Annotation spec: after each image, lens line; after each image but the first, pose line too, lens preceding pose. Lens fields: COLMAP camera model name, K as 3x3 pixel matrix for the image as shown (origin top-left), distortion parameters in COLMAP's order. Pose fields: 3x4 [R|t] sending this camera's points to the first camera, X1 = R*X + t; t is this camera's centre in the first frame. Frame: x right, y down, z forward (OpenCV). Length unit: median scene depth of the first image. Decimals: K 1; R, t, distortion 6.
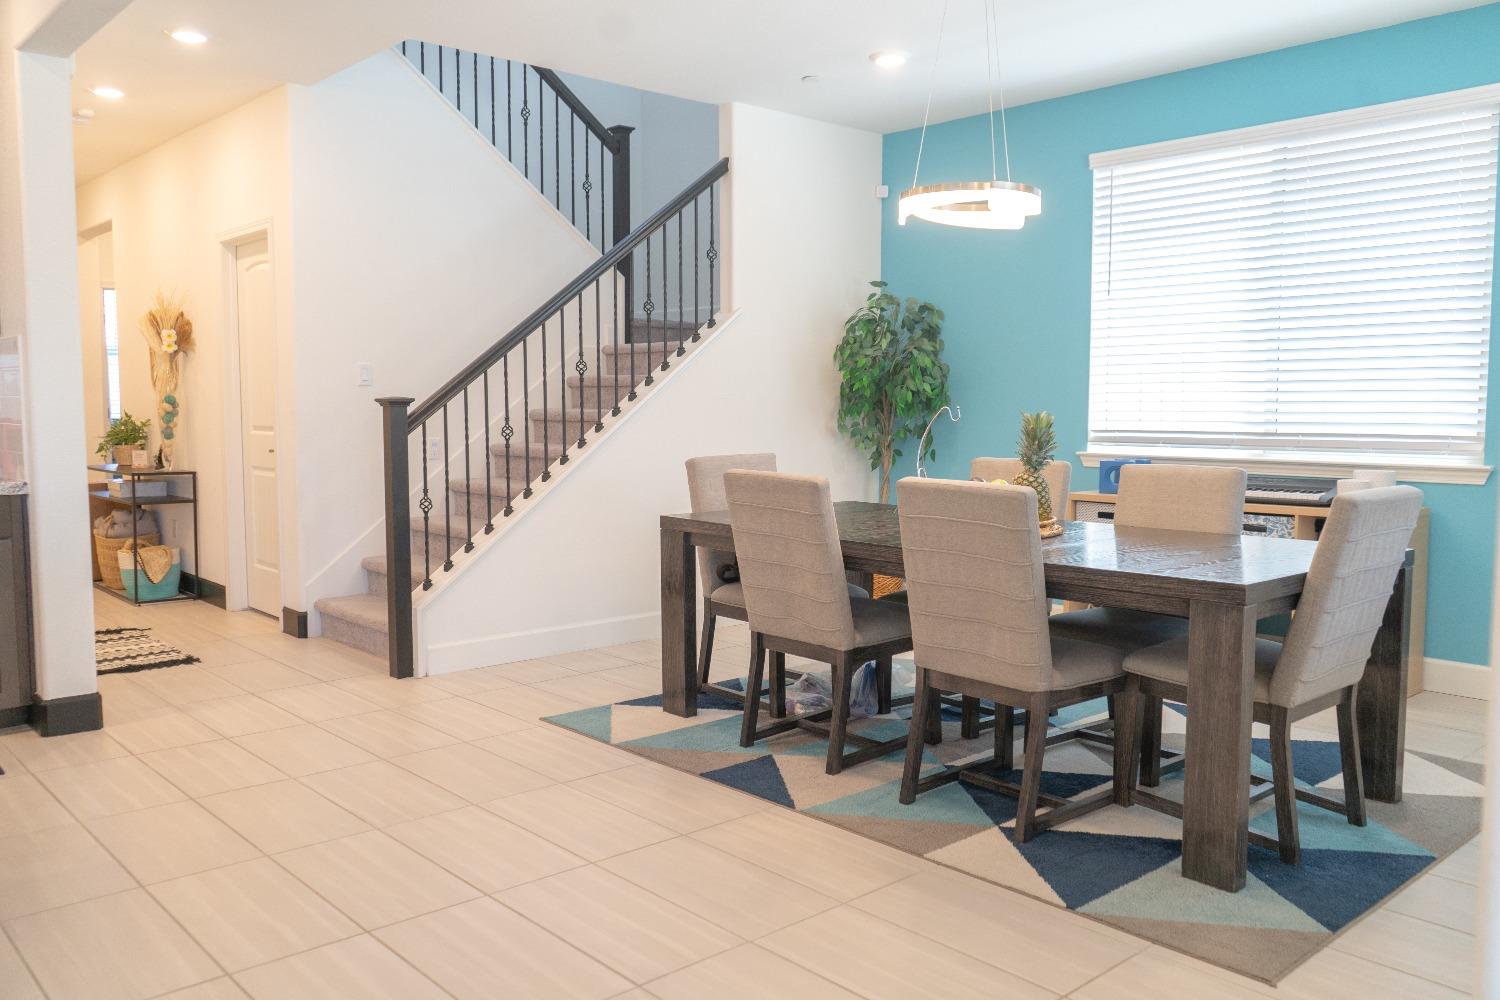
lens RADIAL K [[1197.6, 0, 750.0], [0, 1197.6, 500.0], [0, 0, 1]] dist [-0.014386, 0.007303]
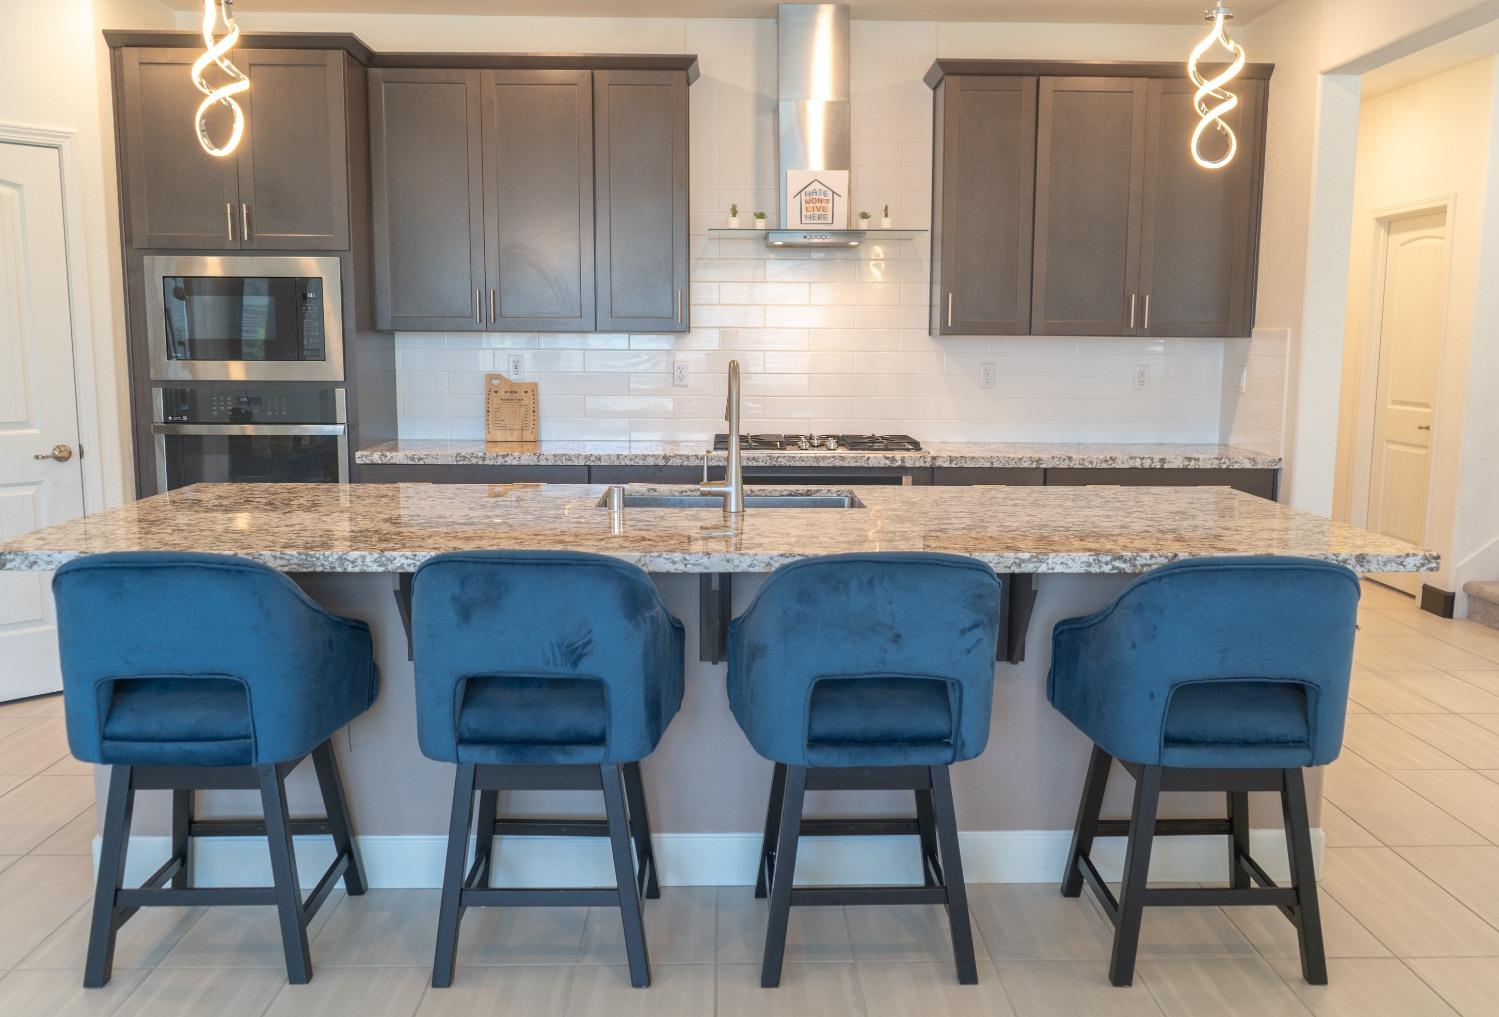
lens RADIAL K [[1247.0, 0, 749.5], [0, 1247.0, 508.5], [0, 0, 1]] dist [-0.002665, -0.001698]
pose [[0.760187, 0.092156, -0.643135, -0.142196], [-0.059298, 0.995599, 0.072571, -0.014855], [0.646993, -0.017031, 0.762306, -0.152276]]
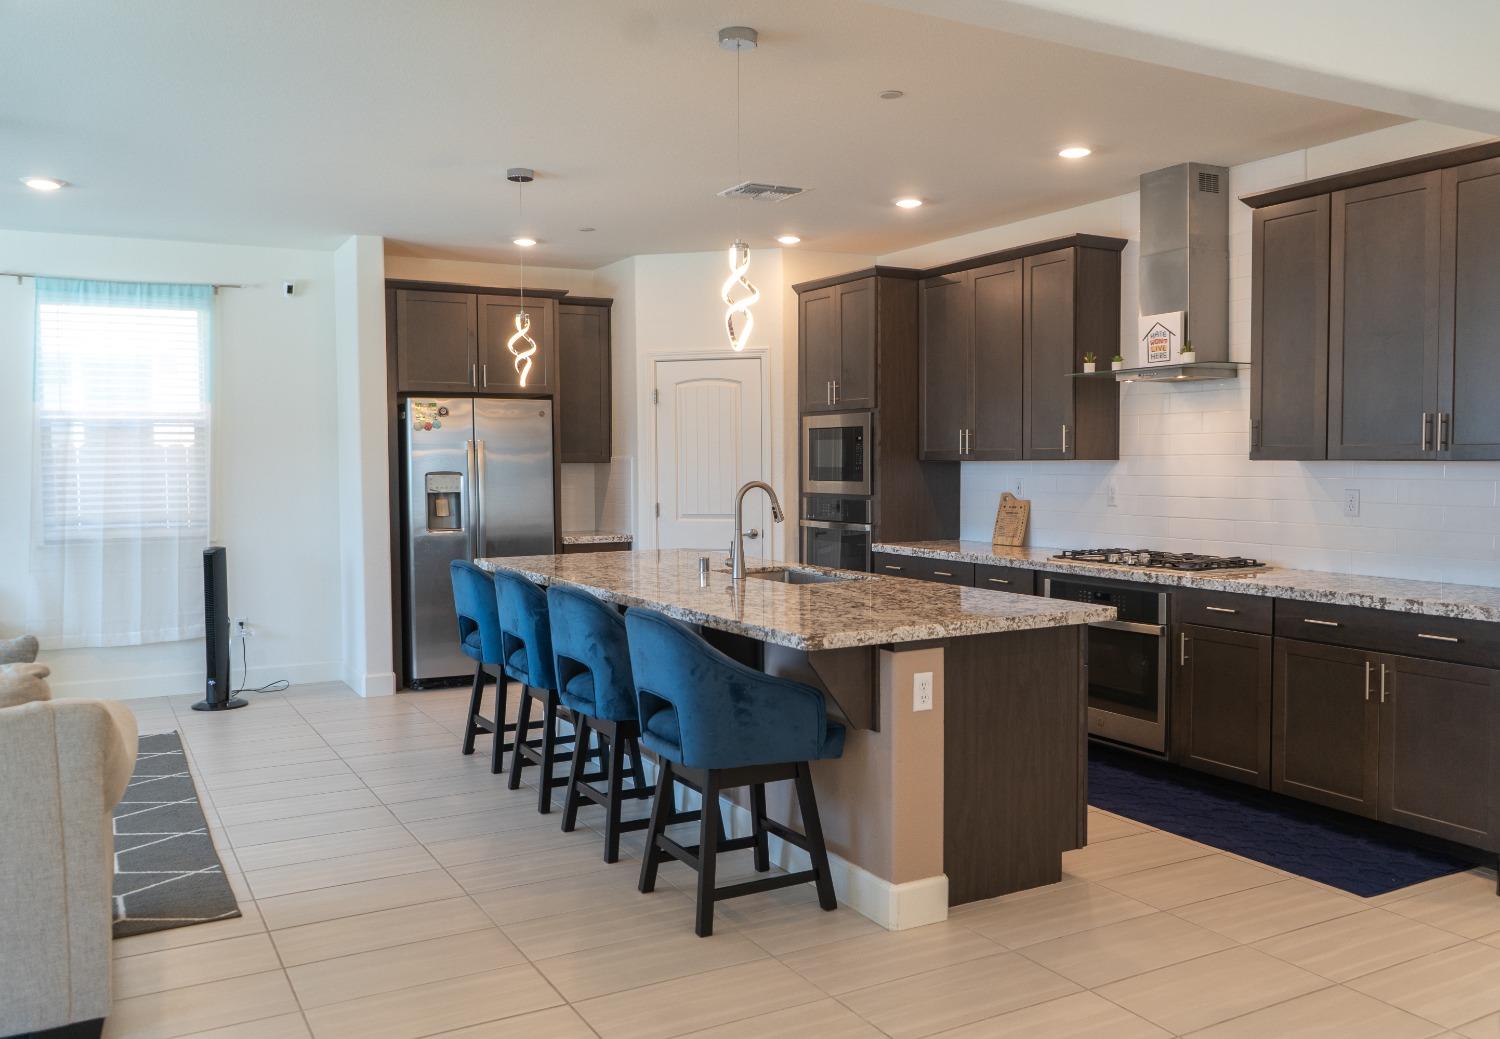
lens RADIAL K [[1242.7, 0, 773.5], [0, 1242.7, 515.8], [0, 0, 1]] dist [-0.012654, 0.003405]
pose [[-0.222809, 0.041980, -0.973958, 0.274192], [-0.078777, 0.995030, 0.060910, -0.063658], [0.971674, 0.090297, -0.218394, 0.415528]]
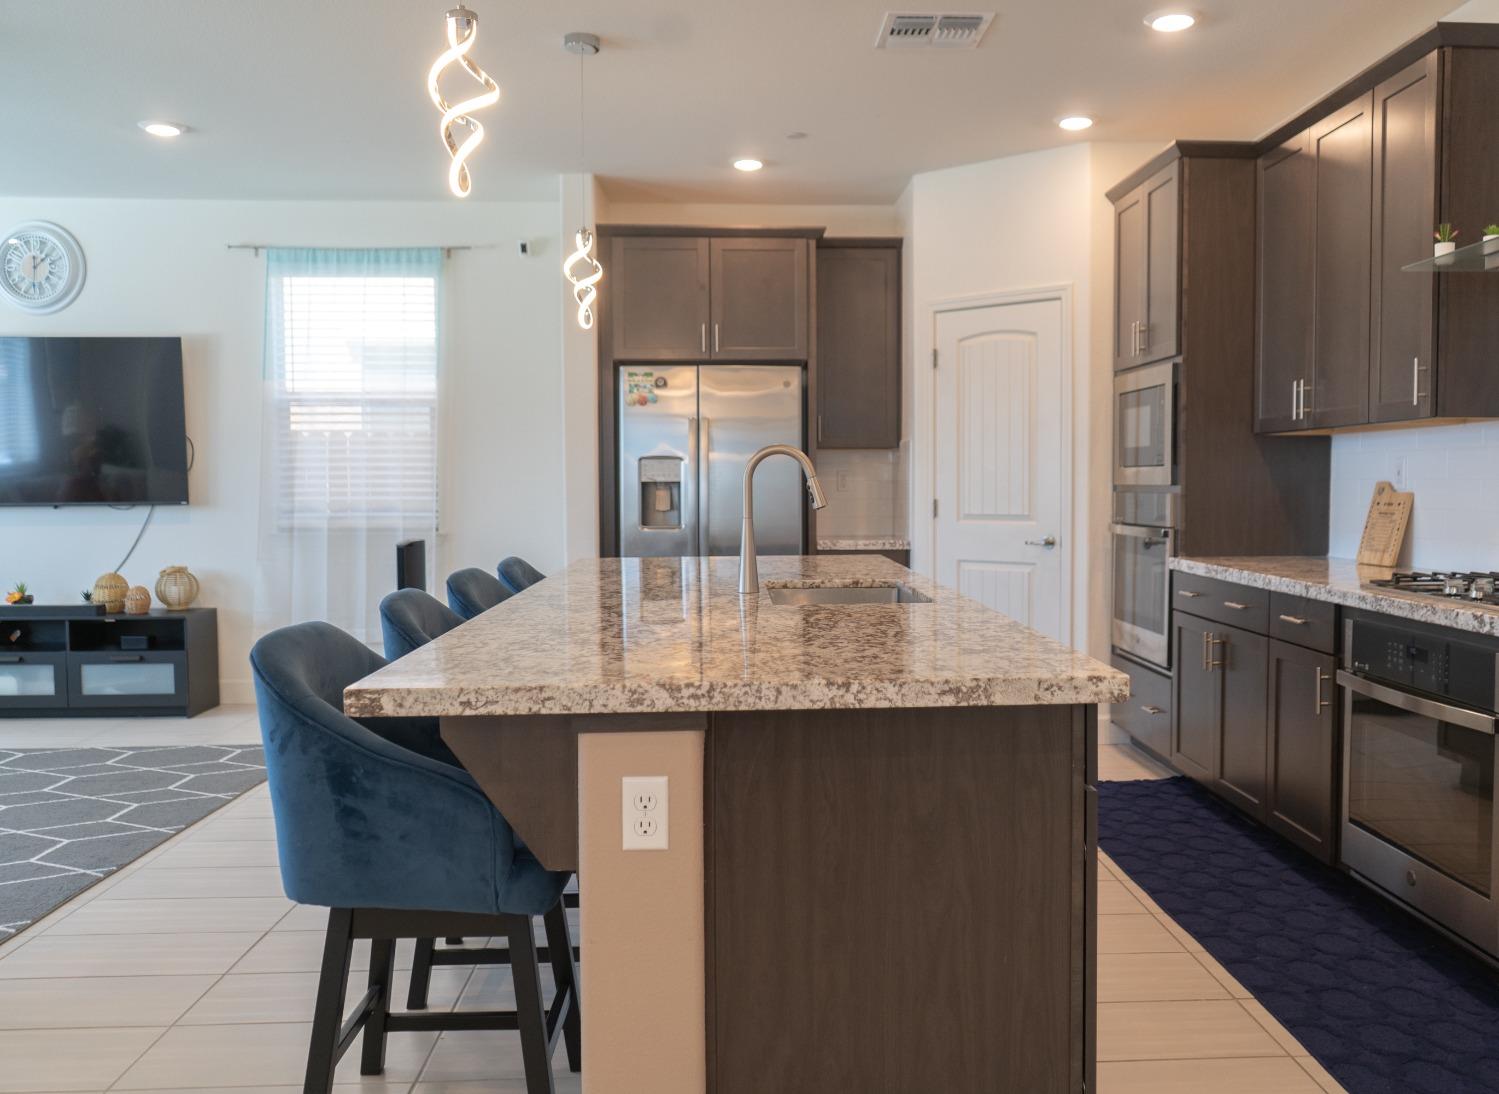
lens RADIAL K [[1294.3, 0, 821.6], [0, 1294.3, 552.0], [0, 0, 1]] dist [-0.002192, -0.002450]
pose [[-0.622029, 0.041895, -0.781873, -0.076974], [-0.066655, 0.992109, 0.106189, -0.050298], [0.780152, 0.118169, -0.614328, 0.573976]]
